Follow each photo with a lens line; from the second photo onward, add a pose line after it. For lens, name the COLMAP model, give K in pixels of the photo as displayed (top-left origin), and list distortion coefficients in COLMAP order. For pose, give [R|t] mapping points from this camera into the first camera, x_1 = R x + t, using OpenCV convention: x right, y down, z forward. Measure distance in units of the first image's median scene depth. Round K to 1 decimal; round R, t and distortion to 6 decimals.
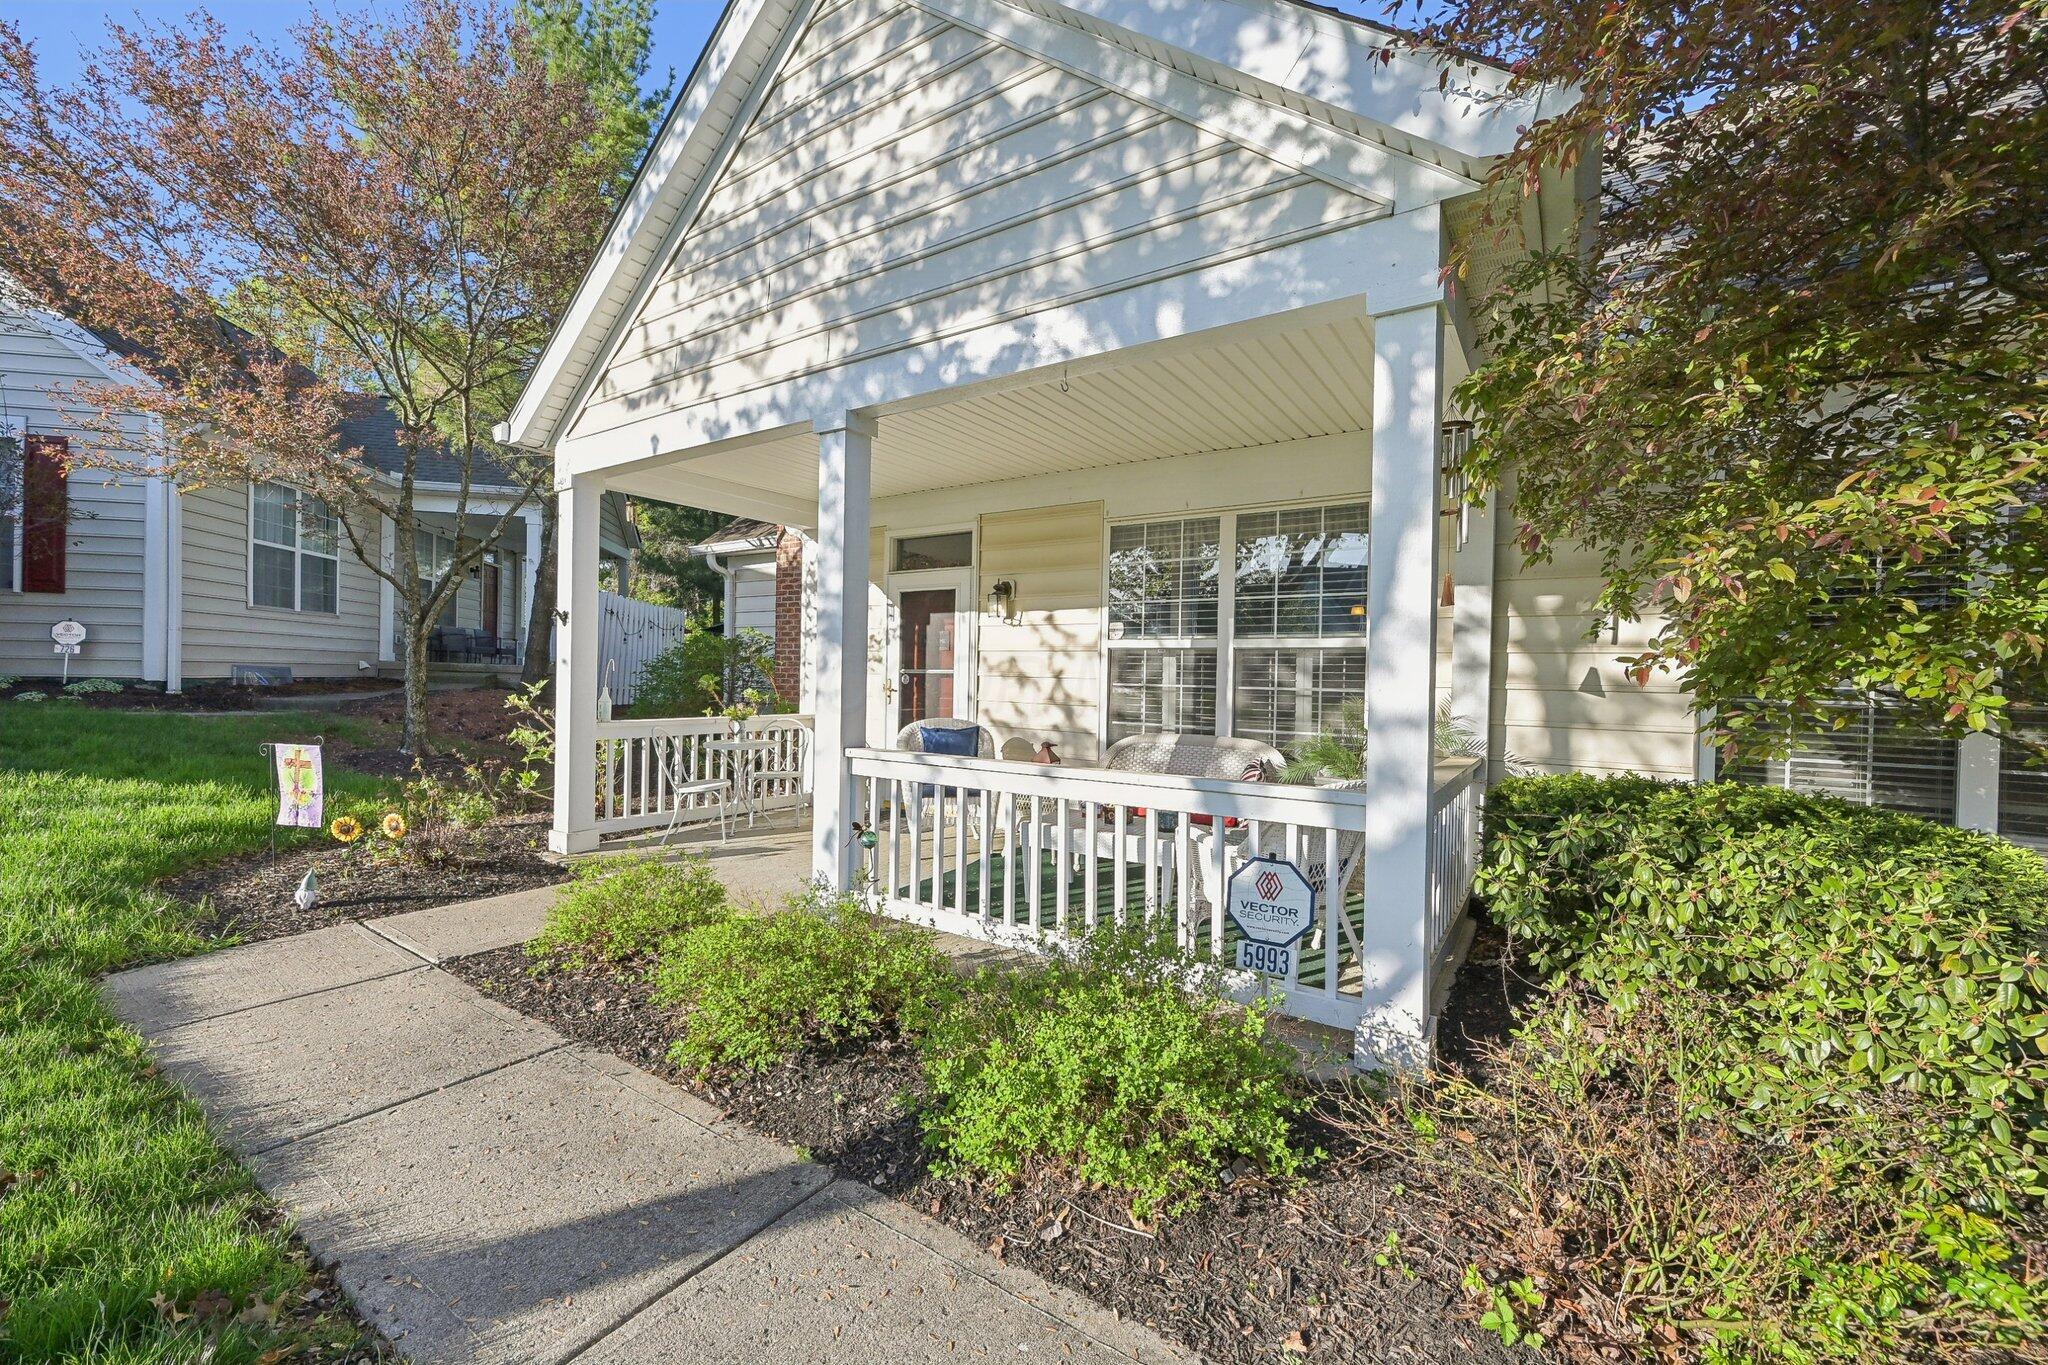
lens RADIAL K [[800.2, 0, 1018.9], [0, 800.2, 678.2], [0, 0, 1]] dist [0.000158, 0.000211]
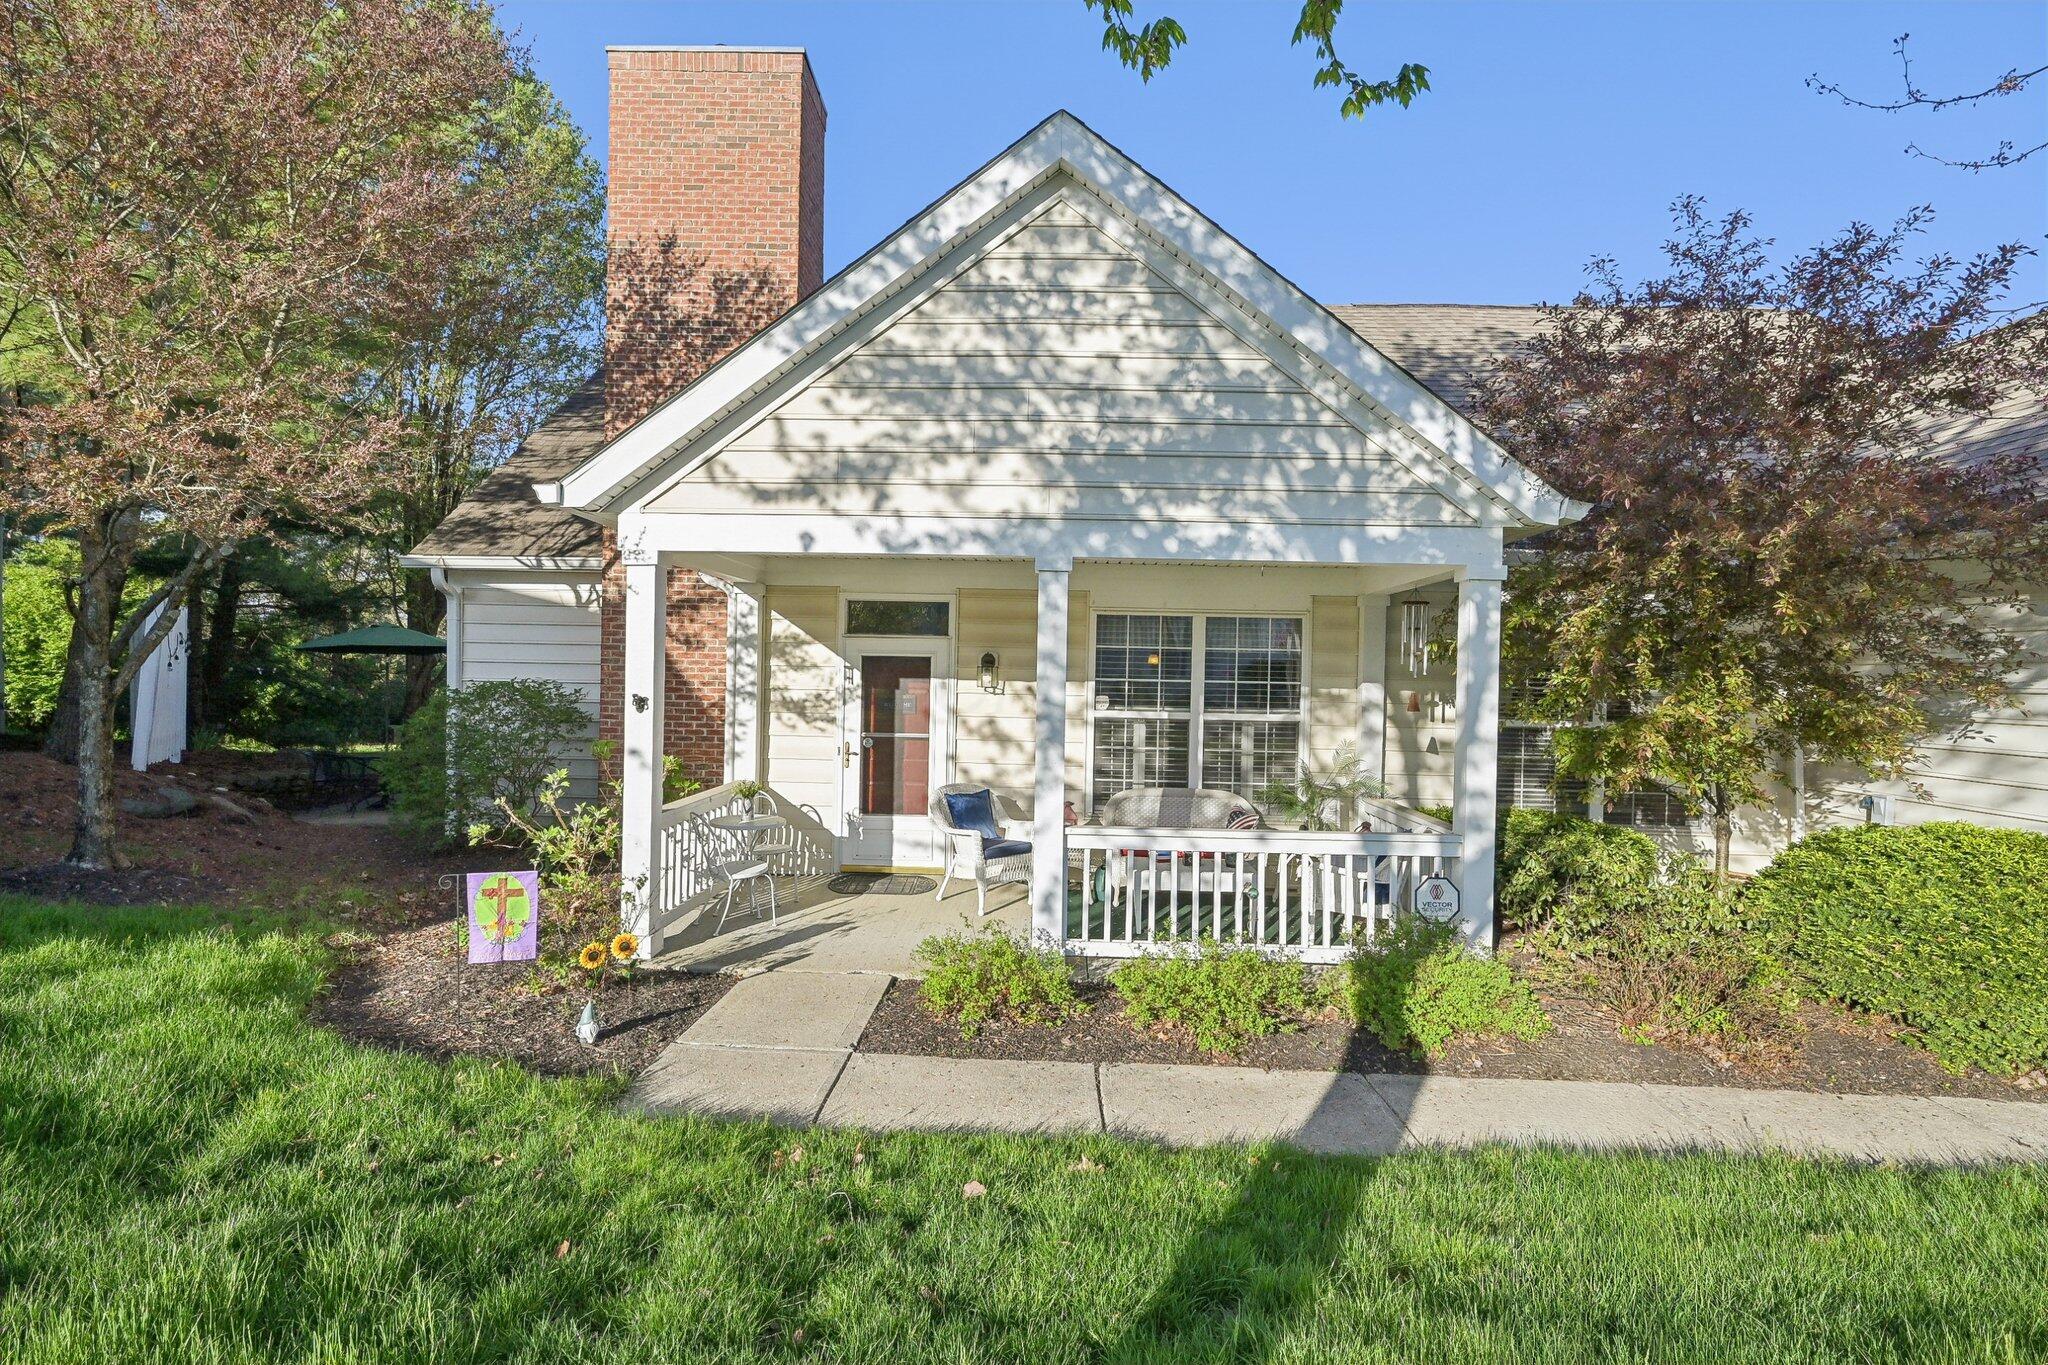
lens RADIAL K [[993.6, 0, 1001.1], [0, 993.6, 677.7], [0, 0, 1]] dist [-0.013707, 0.000967]
pose [[0.857236, -0.007144, 0.514875, -0.948173], [-0.000428, 0.999894, 0.014587, -0.145732], [-0.514924, -0.012725, 0.857141, -0.232216]]
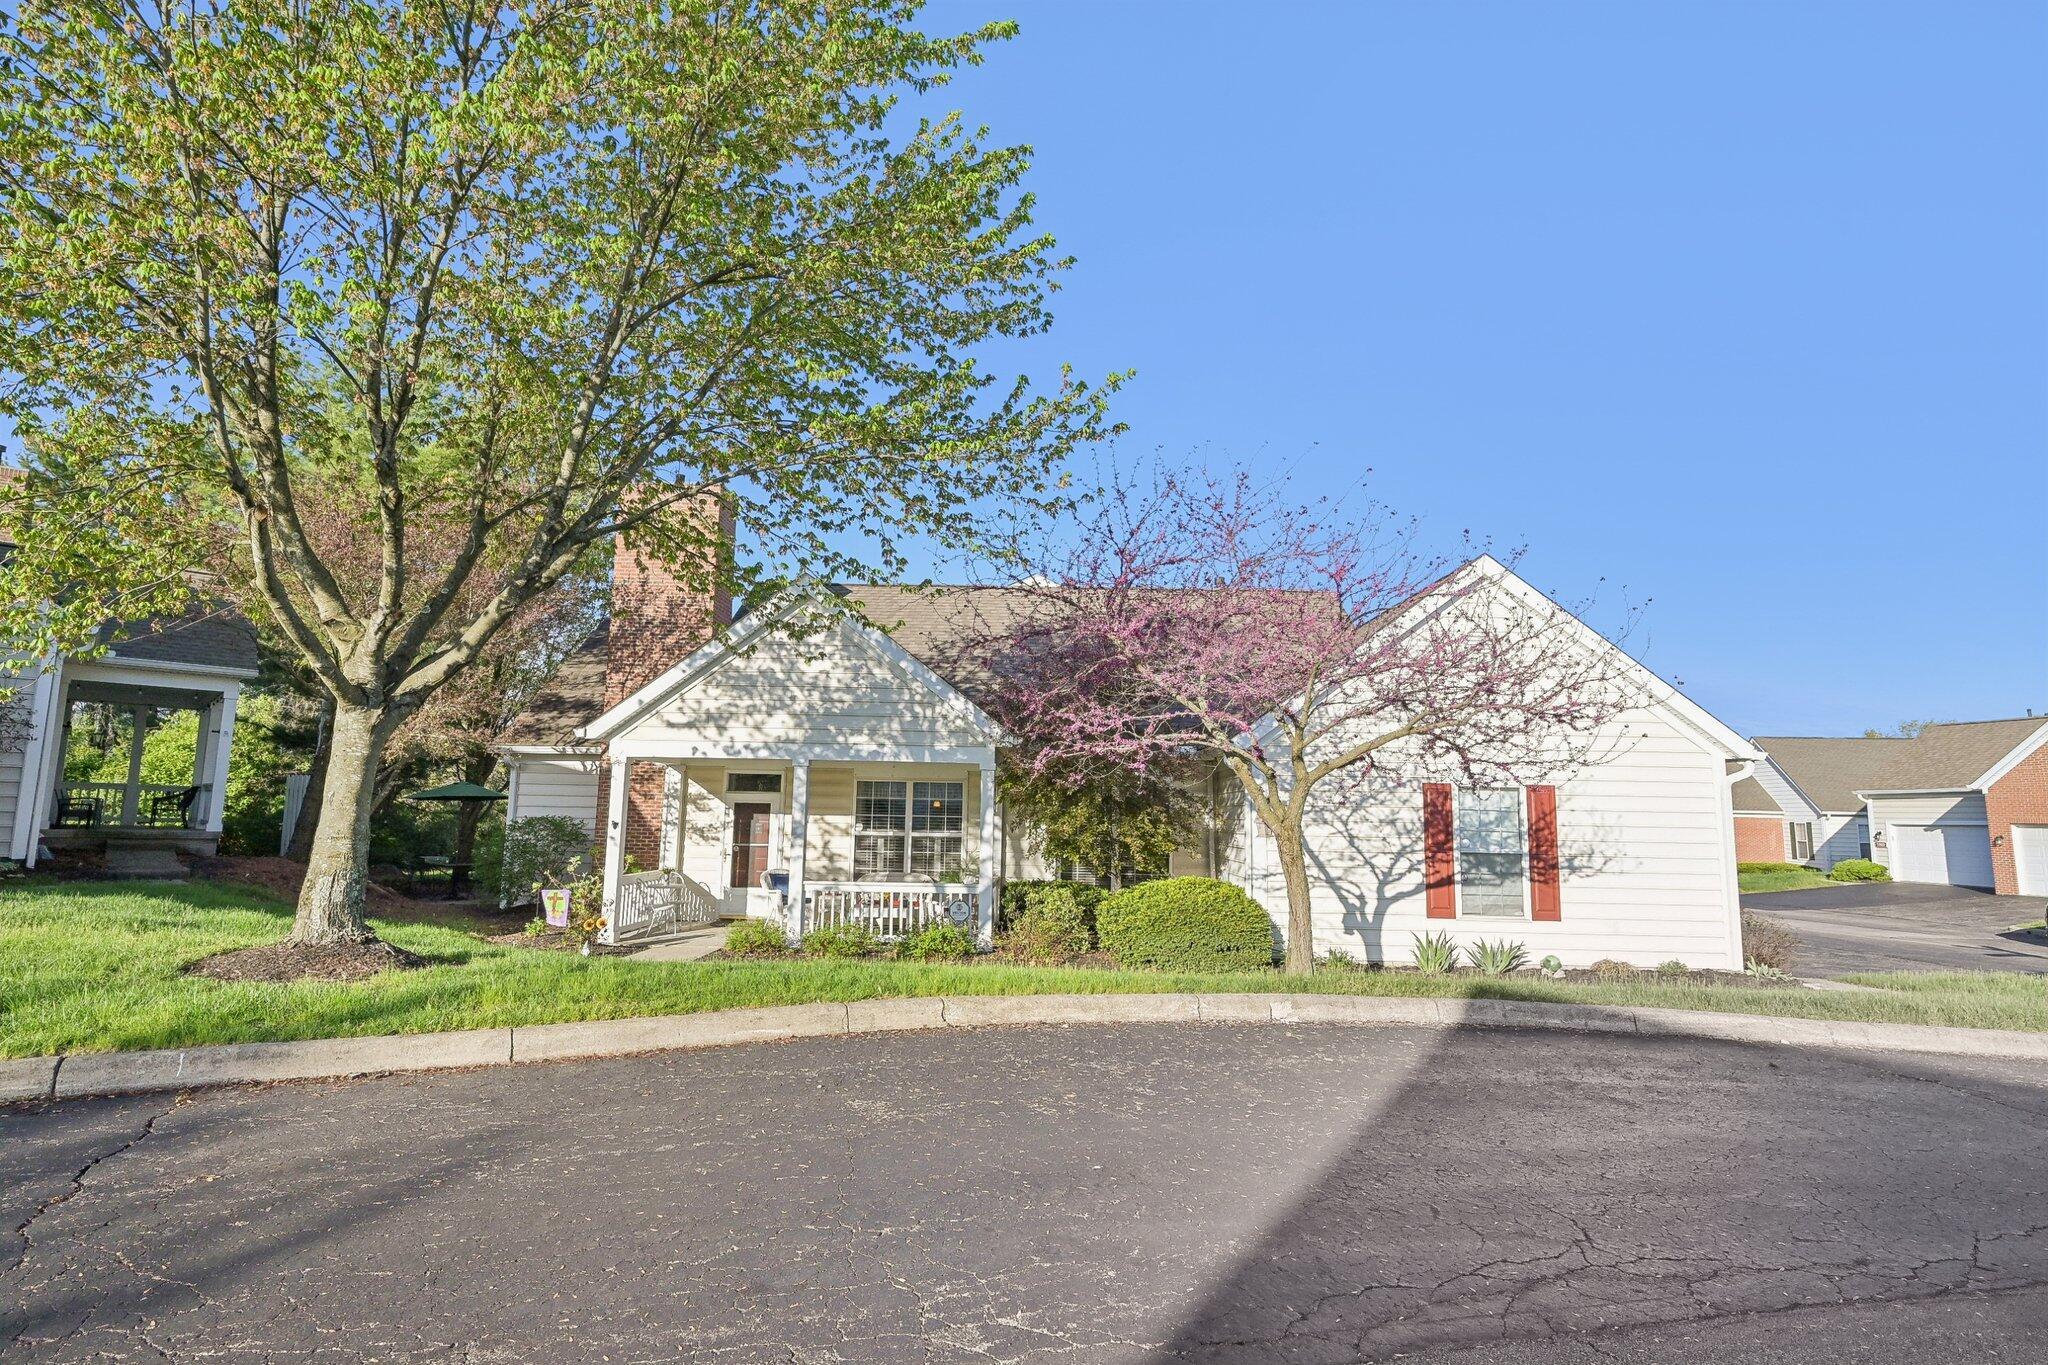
lens RADIAL K [[993.6, 0, 1001.1], [0, 993.6, 677.7], [0, 0, 1]] dist [-0.013707, 0.000967]
pose [[0.855729, 0.063397, 0.513526, -1.242247], [0.003322, 0.991772, -0.127974, -0.144542], [-0.517414, 0.111217, 0.848477, -2.029916]]
